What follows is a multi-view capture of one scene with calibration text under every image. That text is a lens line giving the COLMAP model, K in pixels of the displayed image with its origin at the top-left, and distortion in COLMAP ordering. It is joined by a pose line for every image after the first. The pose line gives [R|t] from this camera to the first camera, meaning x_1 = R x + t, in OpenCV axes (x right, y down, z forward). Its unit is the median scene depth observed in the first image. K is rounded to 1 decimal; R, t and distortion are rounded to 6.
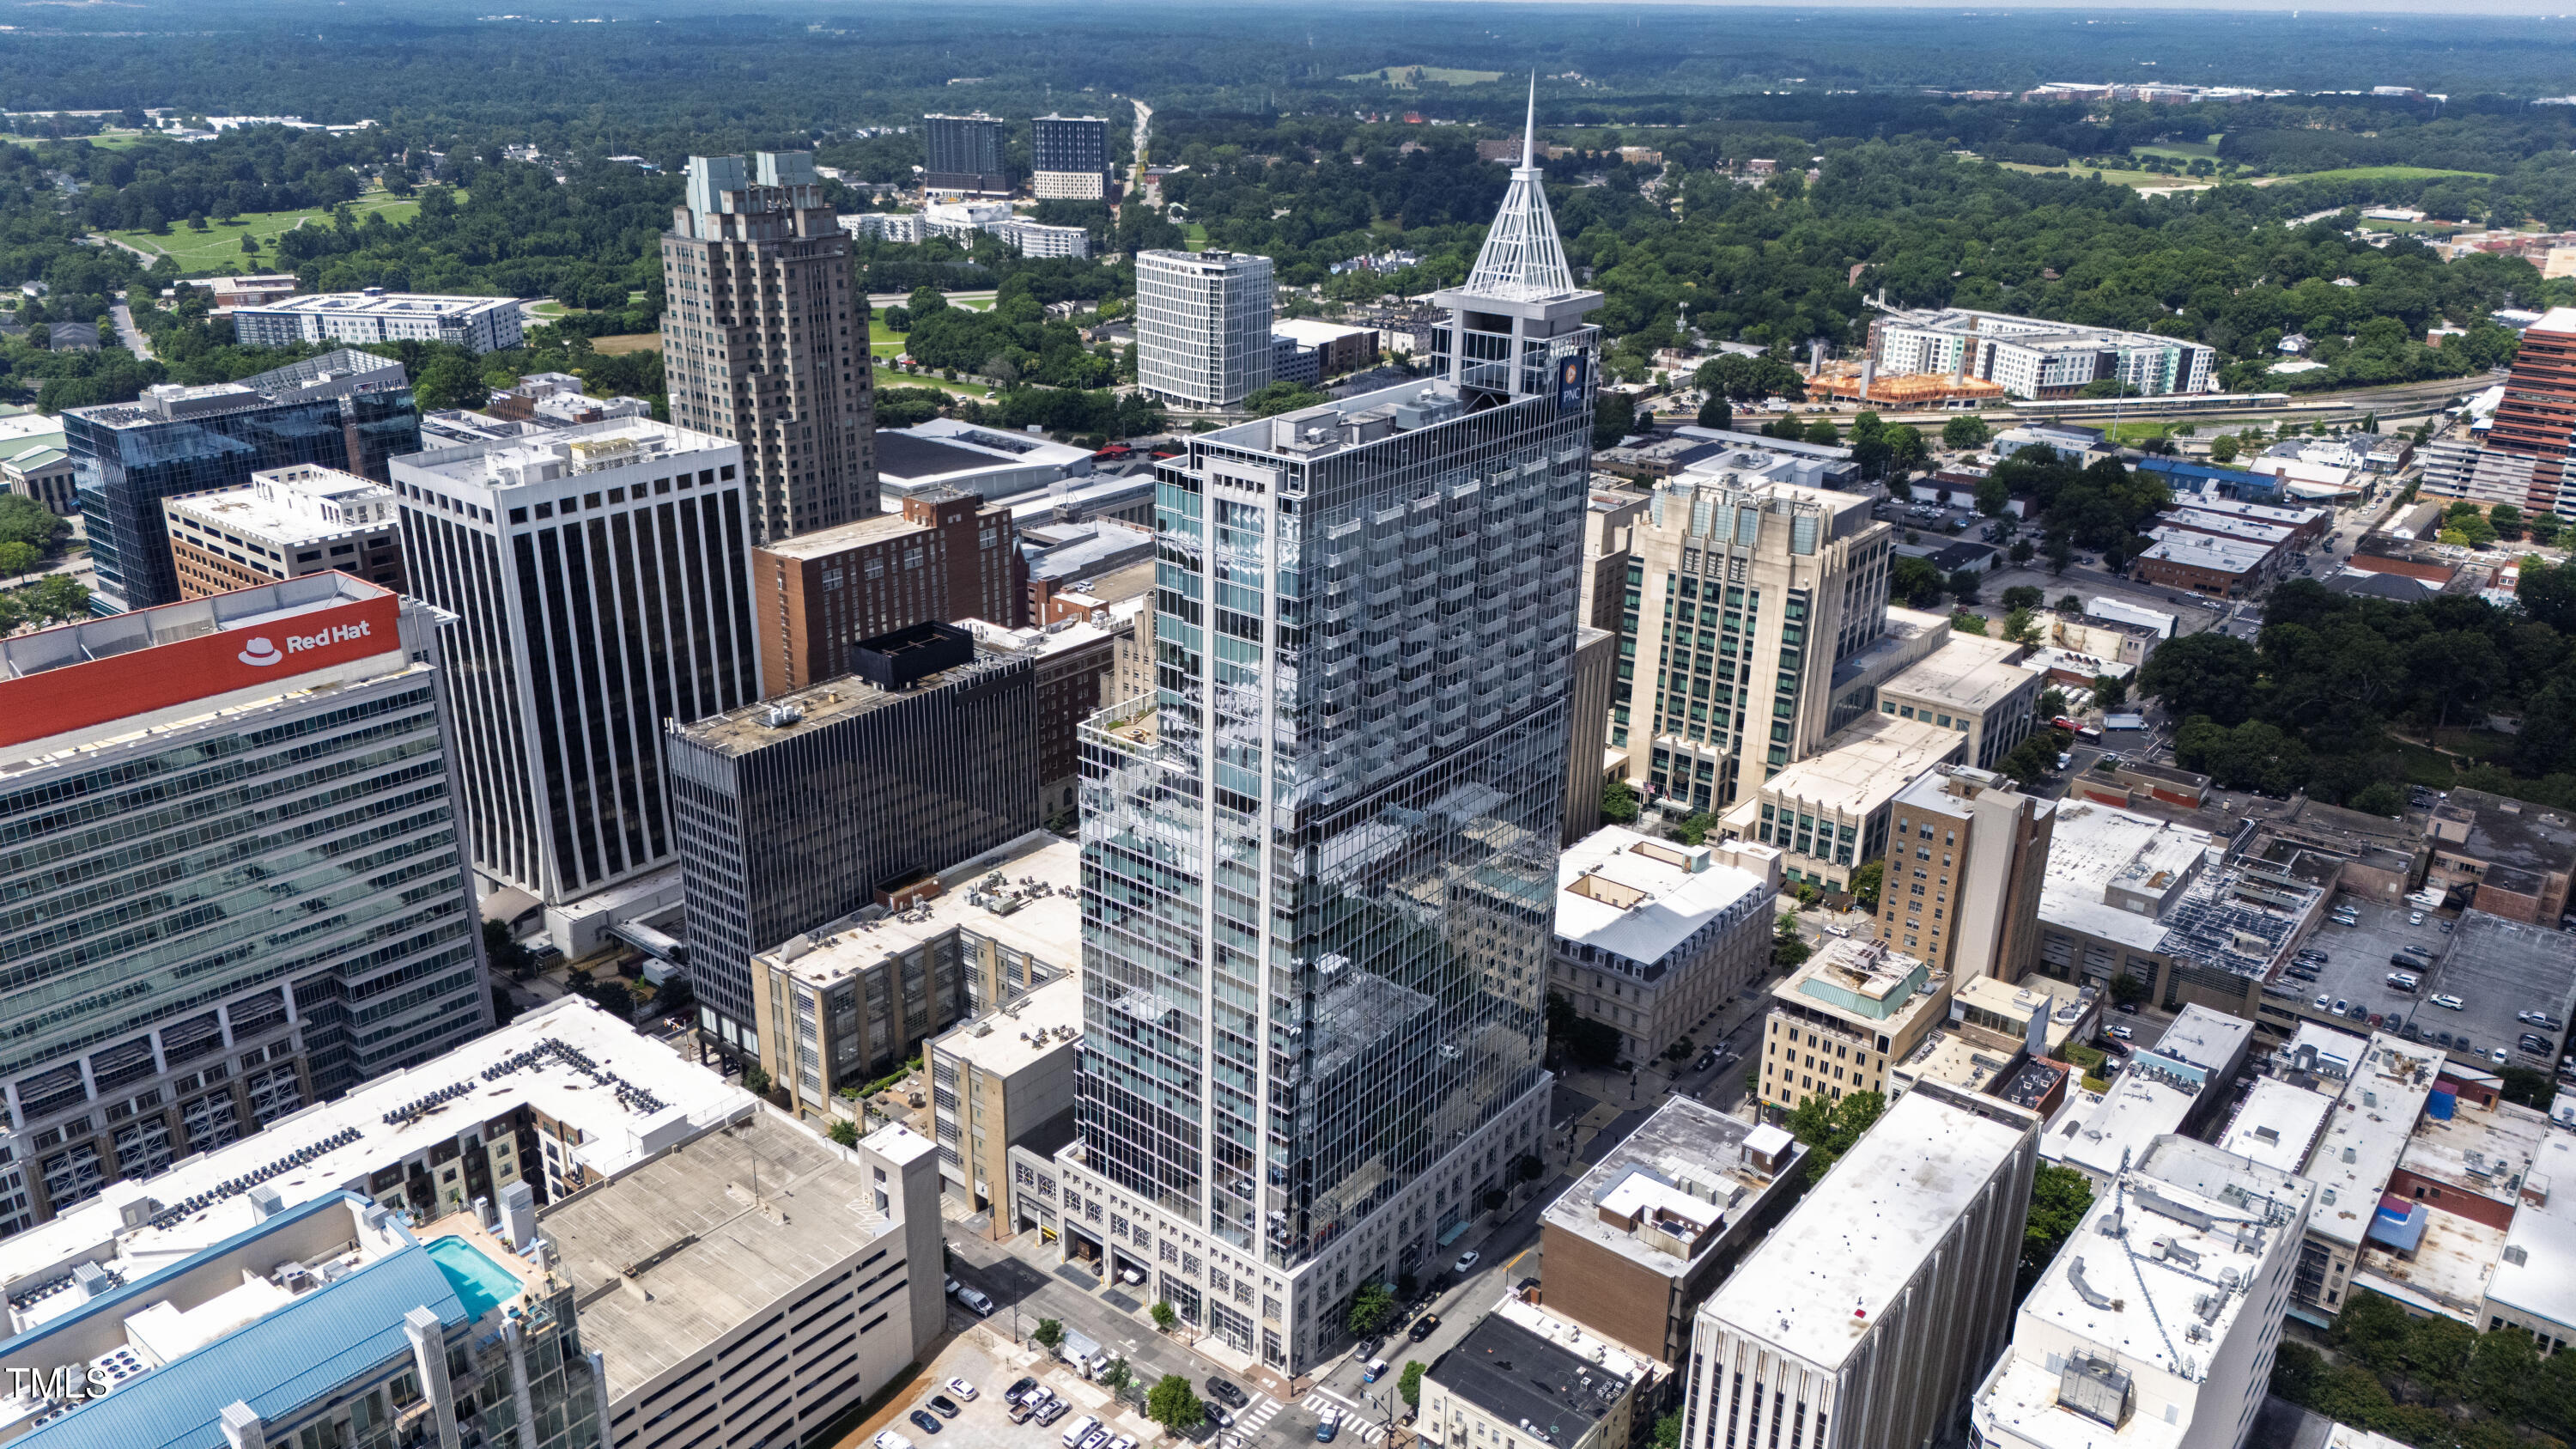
lens RADIAL K [[1908.7, 0, 1287.8], [0, 1908.7, 713.7], [0, 0, 1]] dist [0.039690, -0.021133]
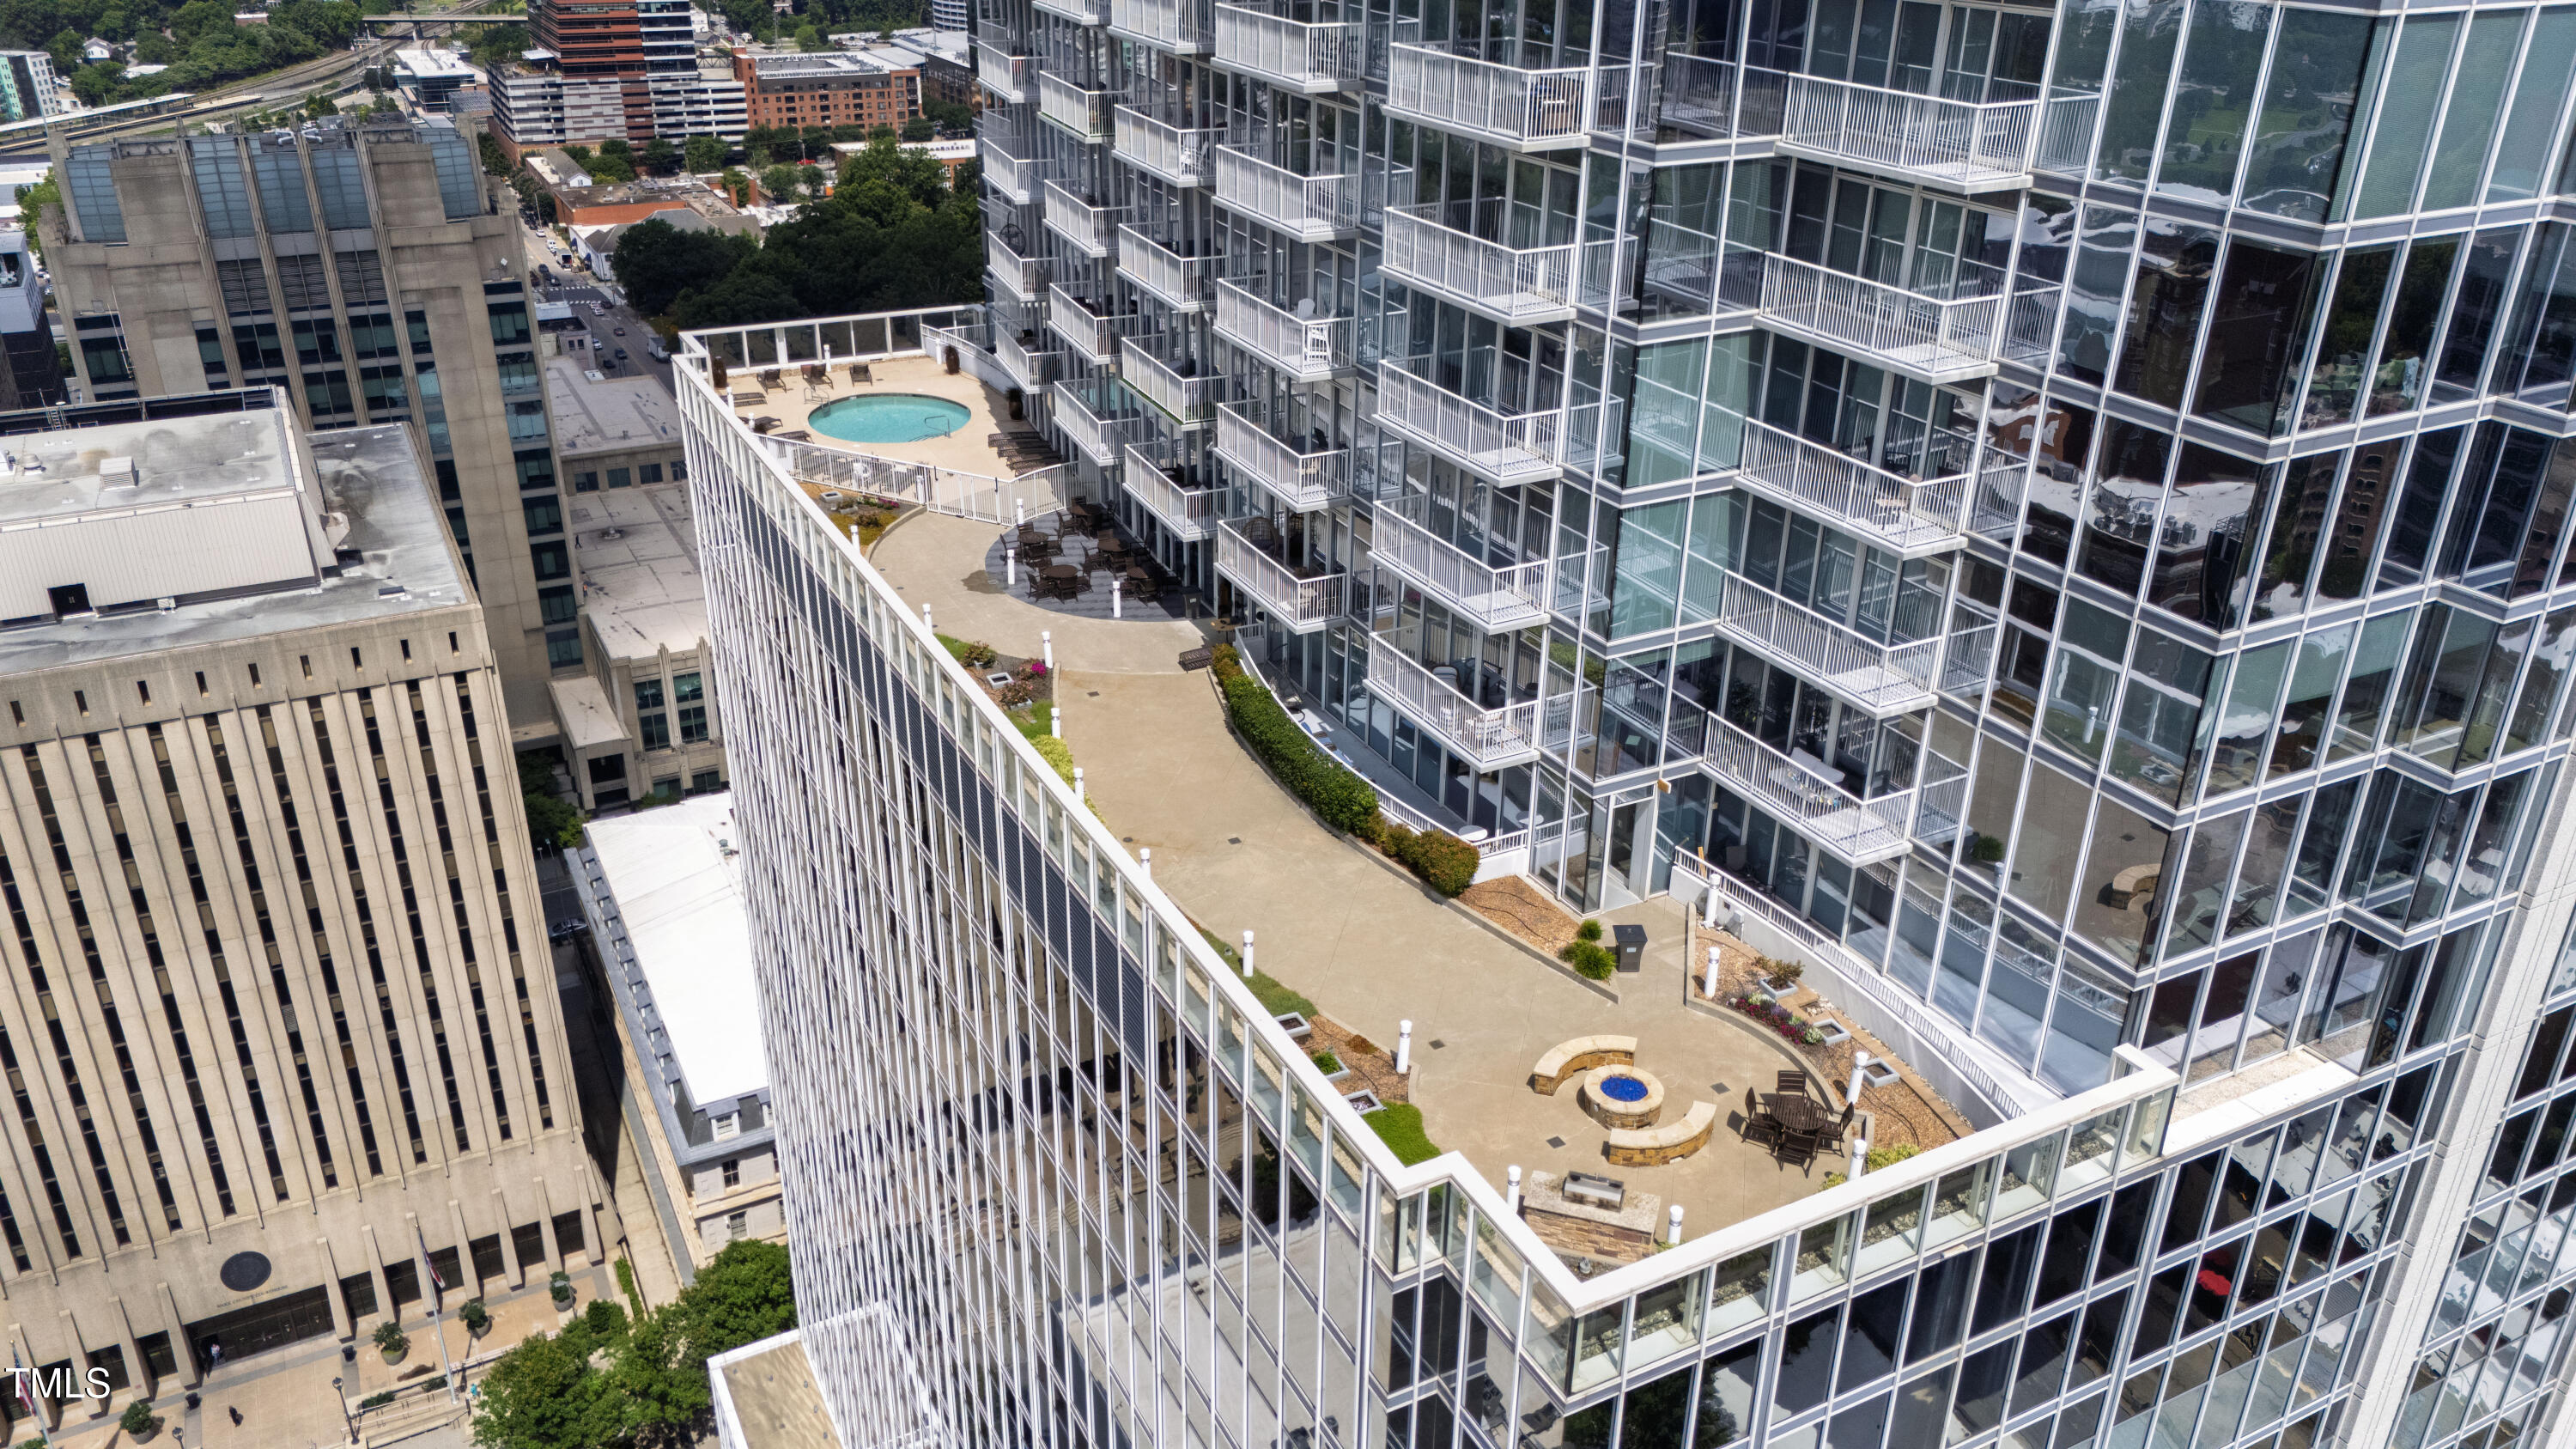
lens RADIAL K [[1908.7, 0, 1296.0], [0, 1908.7, 733.9], [0, 0, 1]] dist [0.039690, -0.021133]
pose [[0.404224, -0.410967, 0.817134, -0.116845], [0.319146, 0.900600, 0.295068, -0.038523], [-0.857175, 0.141512, 0.495203, 0.555964]]
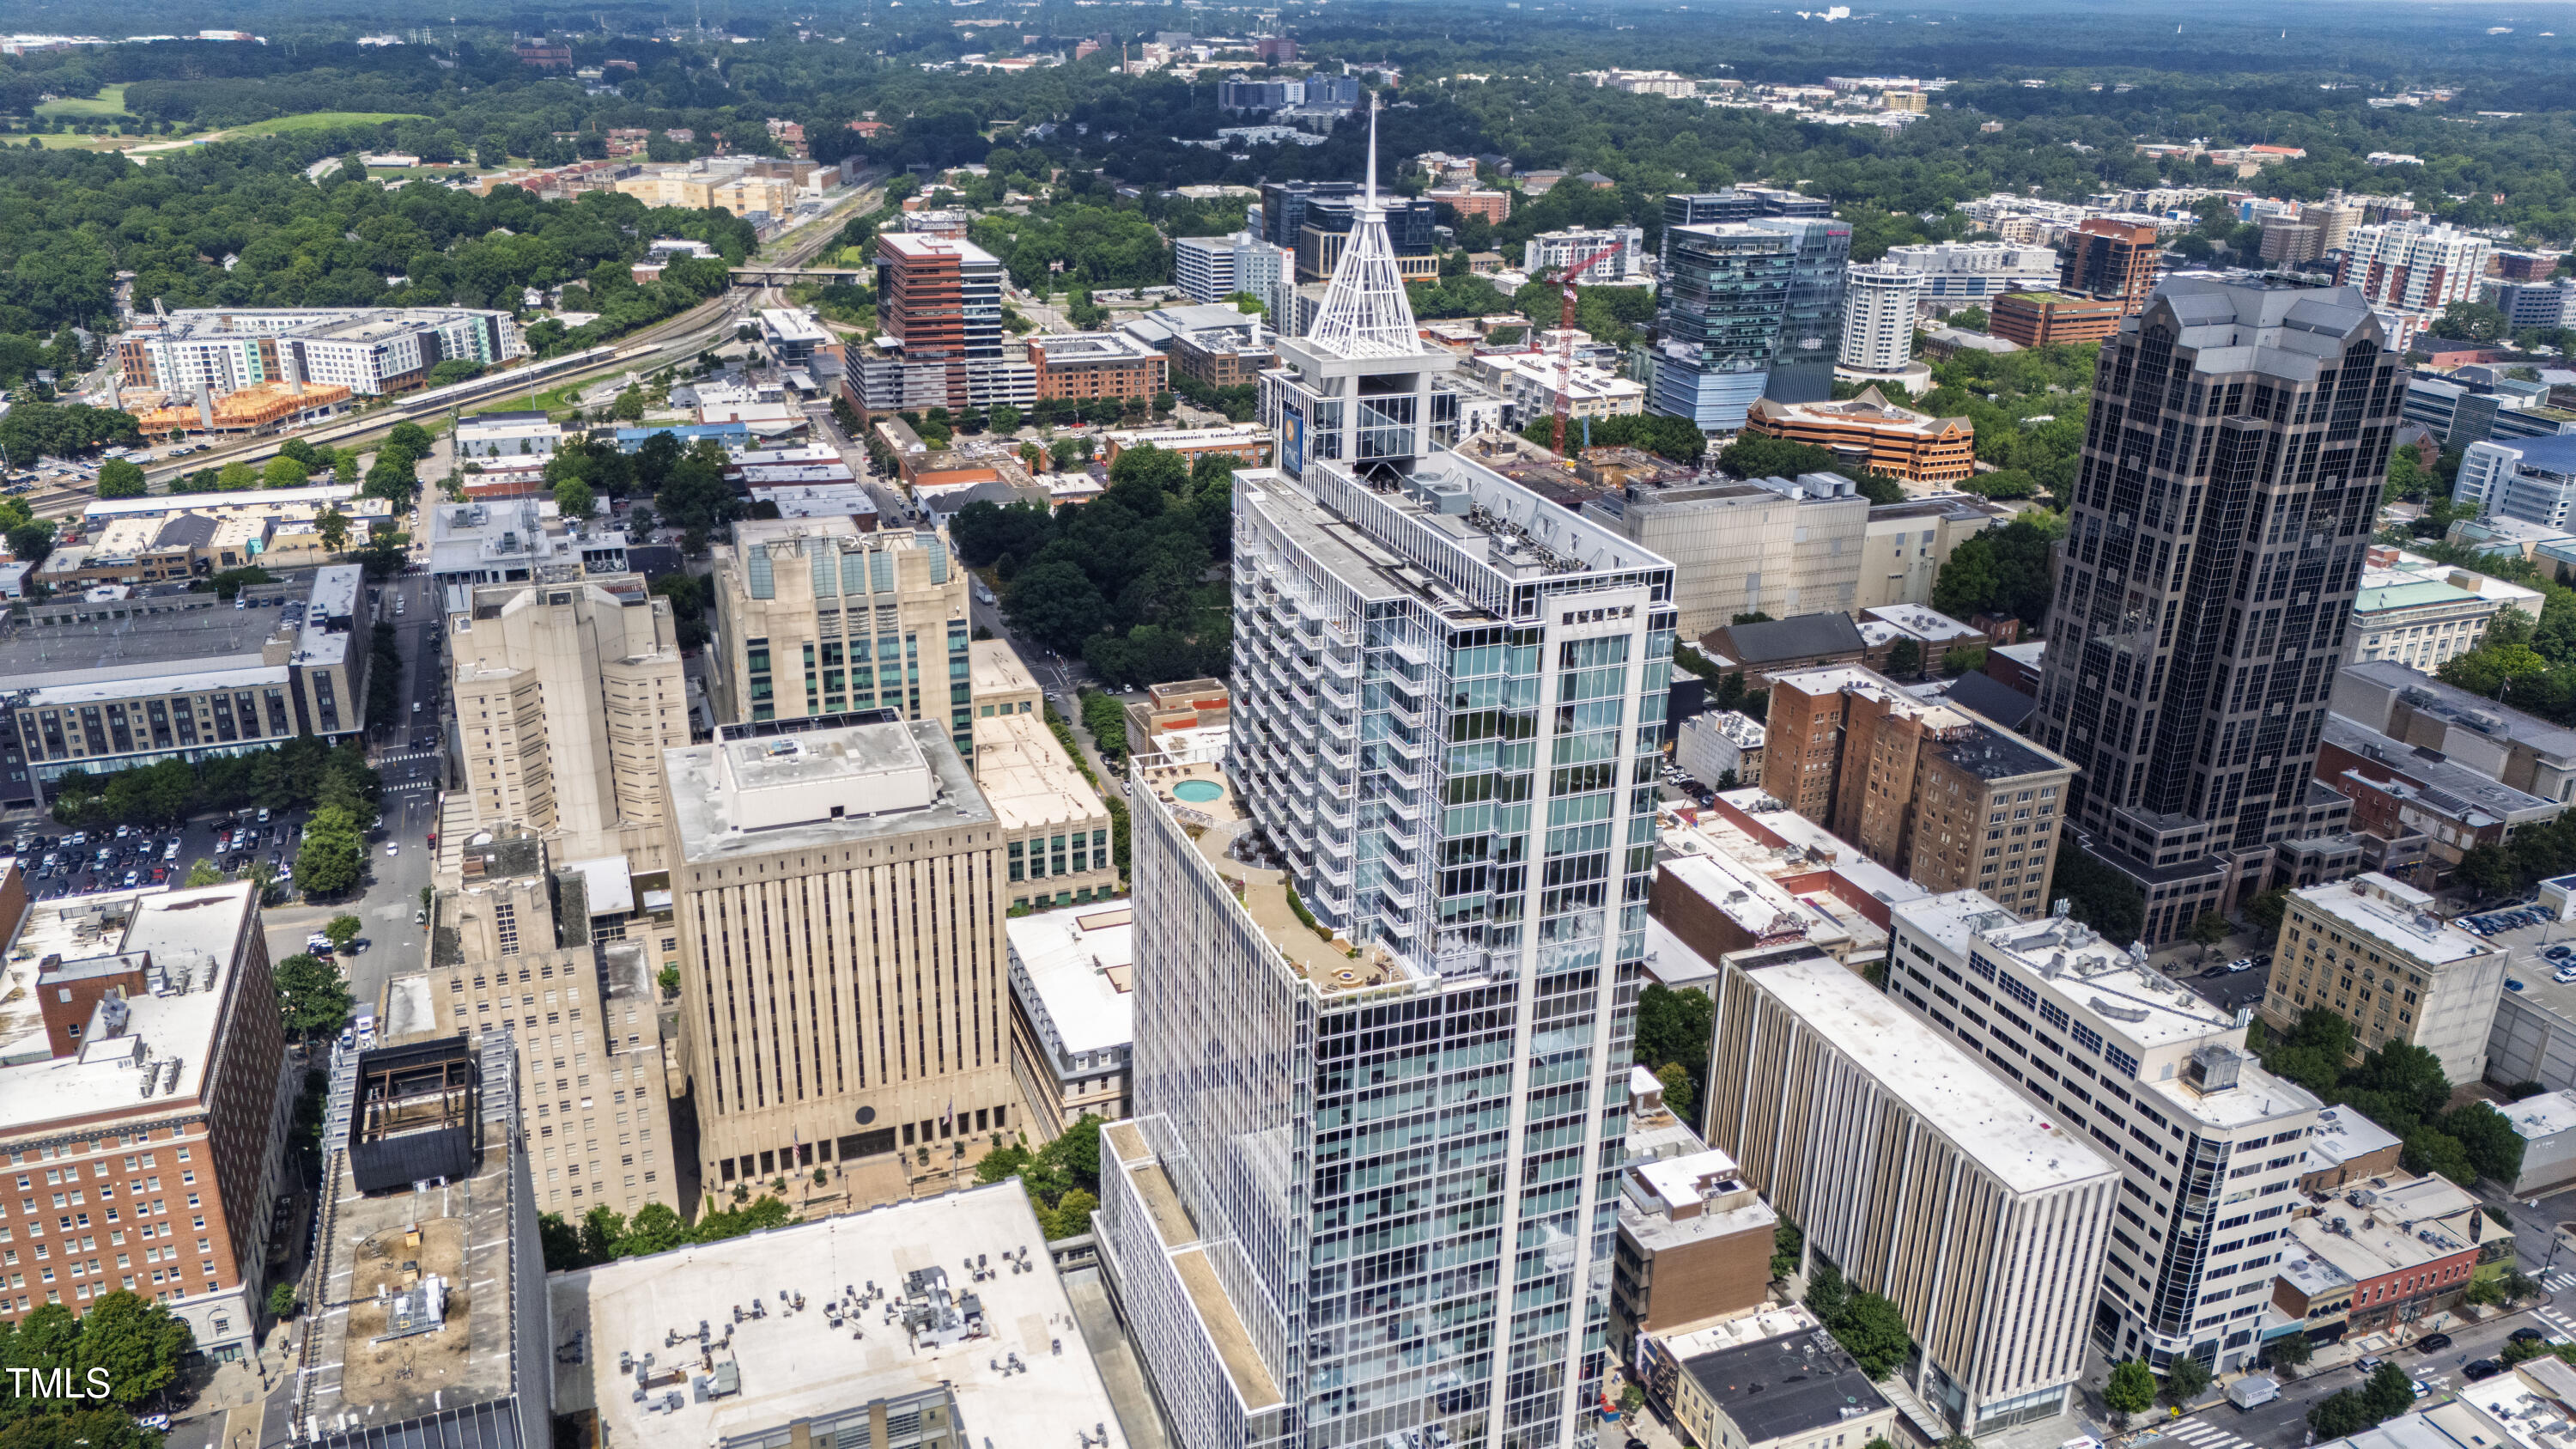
lens RADIAL K [[1908.7, 0, 1294.8], [0, 1908.7, 705.9], [0, 0, 1]] dist [0.039690, -0.021133]
pose [[0.503326, -0.315511, 0.804435, -0.401679], [0.295229, 0.937724, 0.183068, -0.142263], [-0.812098, 0.145350, 0.565129, 0.330045]]
